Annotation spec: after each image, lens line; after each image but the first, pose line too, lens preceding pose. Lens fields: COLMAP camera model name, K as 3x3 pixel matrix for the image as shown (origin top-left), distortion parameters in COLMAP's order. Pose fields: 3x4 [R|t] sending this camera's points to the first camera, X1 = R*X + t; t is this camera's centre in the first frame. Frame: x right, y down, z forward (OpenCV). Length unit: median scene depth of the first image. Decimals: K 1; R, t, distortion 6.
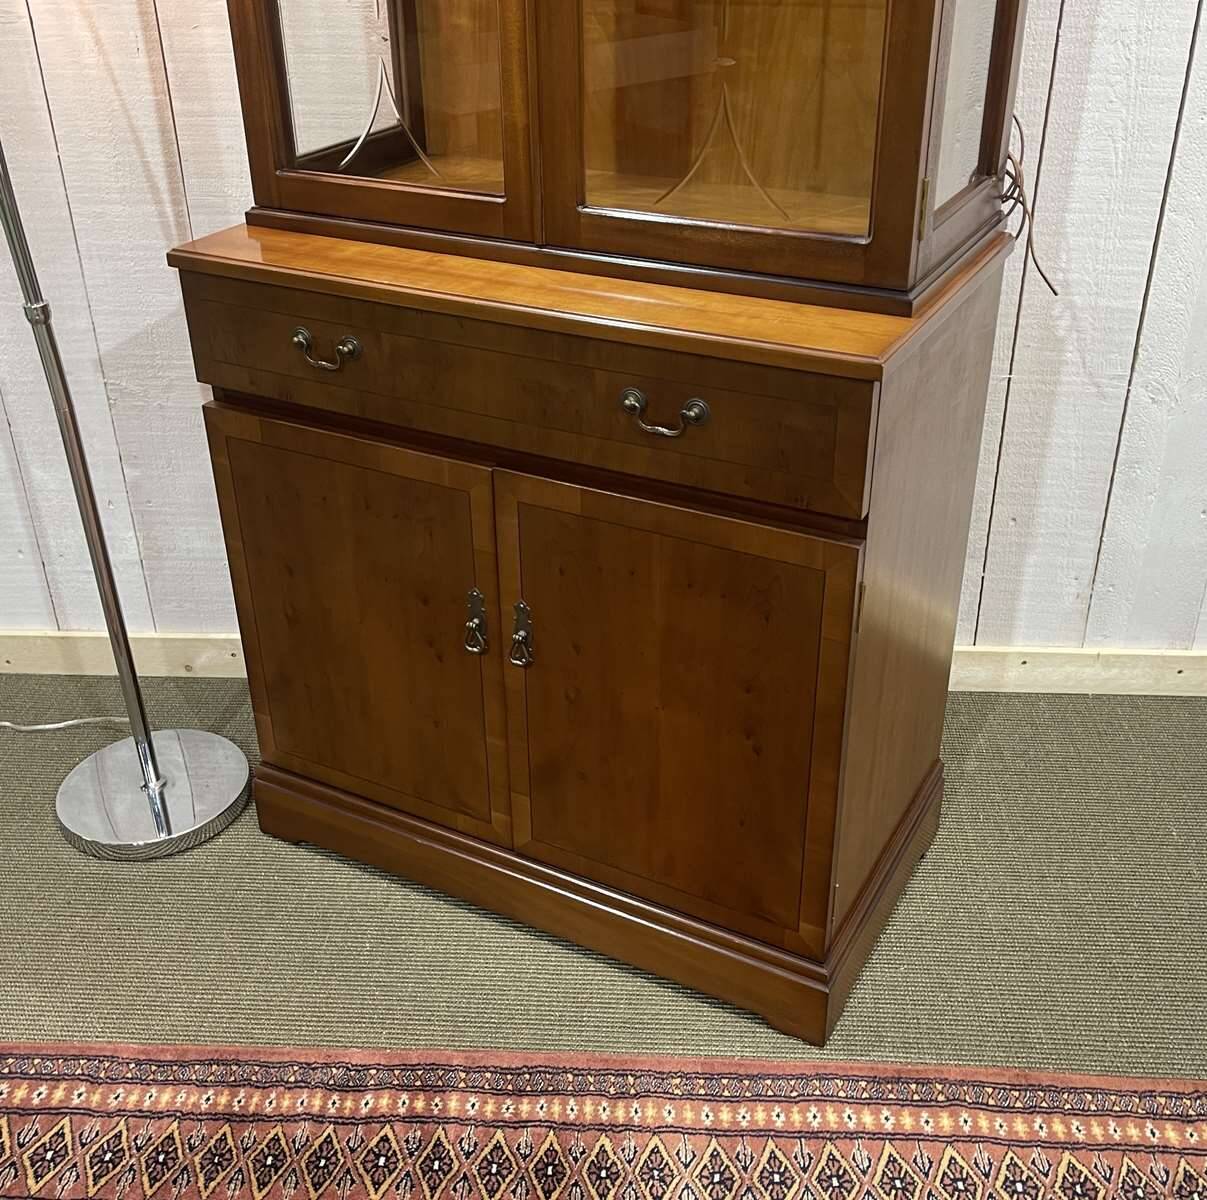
lens RADIAL K [[1388.7, 0, 575.9], [0, 1388.7, 605.1], [0, 0, 1]] dist [0.027320, 0.004100]
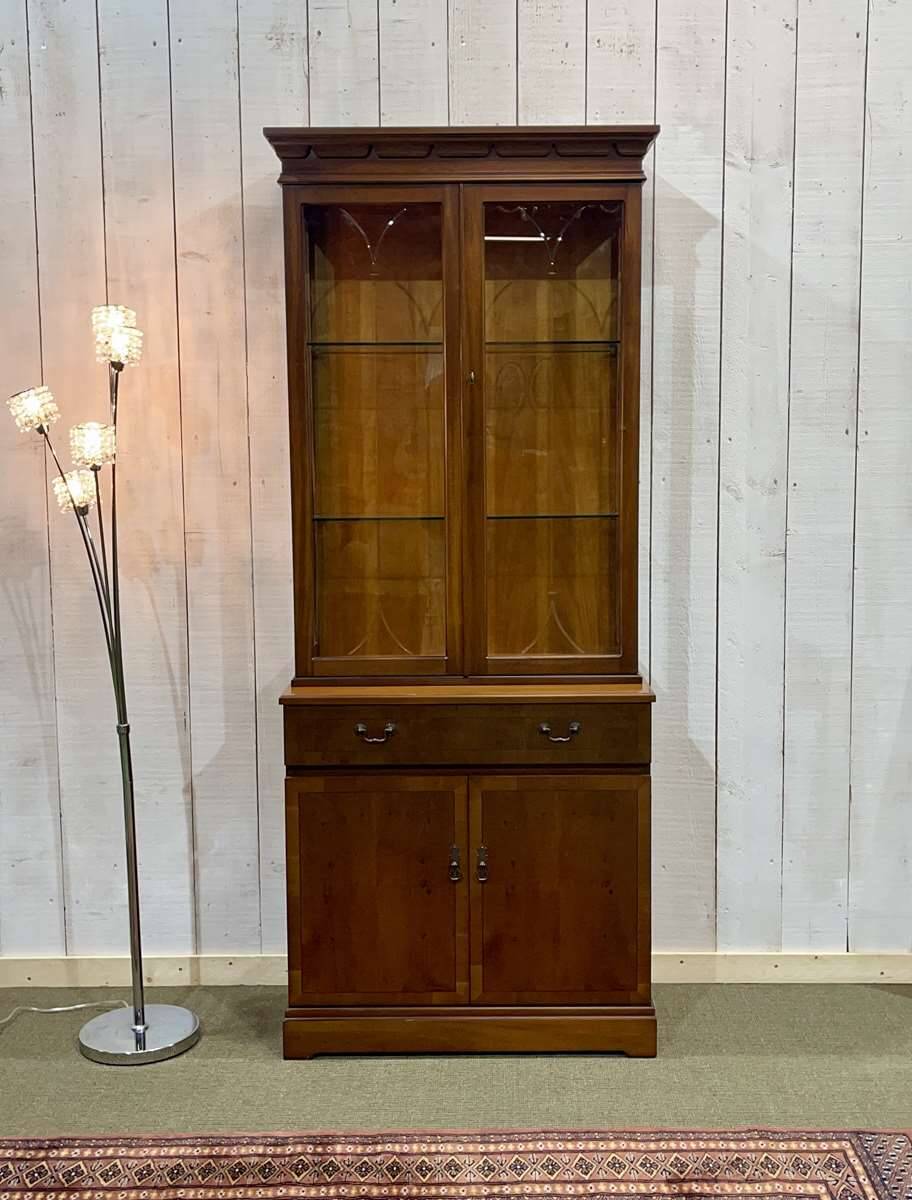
lens RADIAL K [[1420.6, 0, 474.2], [0, 1420.6, 599.9], [0, 0, 1]] dist [0.021213, 0.033754]
pose [[0.997934, 0.008384, 0.063705, -0.031540], [0.017880, 0.916054, -0.400657, 0.376795], [-0.061716, 0.400968, 0.914011, -0.792706]]
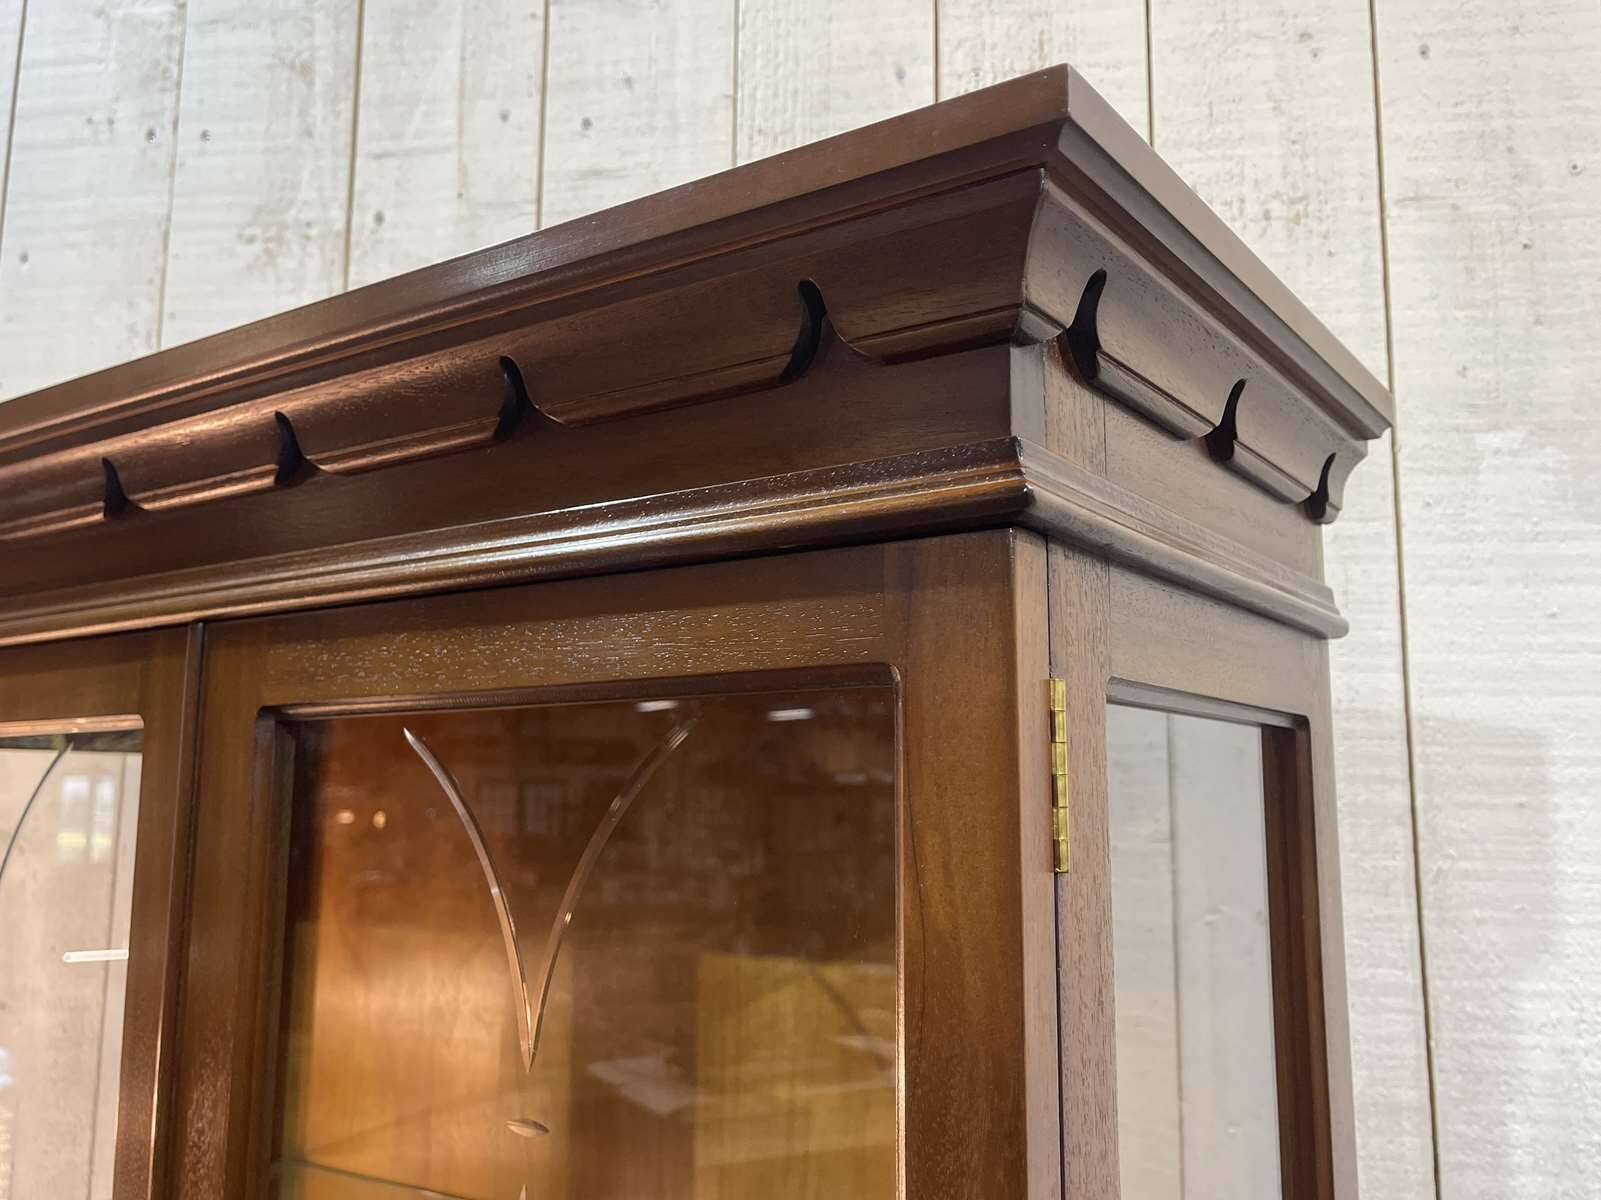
lens RADIAL K [[1367.5, 0, 798.7], [0, 1367.5, 595.7], [0, 0, 1]] dist [0.051194, -0.064762]
pose [[0.994002, 0.013061, -0.108580, 0.145820], [-0.077364, 0.785728, -0.613715, -0.543017], [0.077299, 0.618434, 0.782025, 0.257130]]
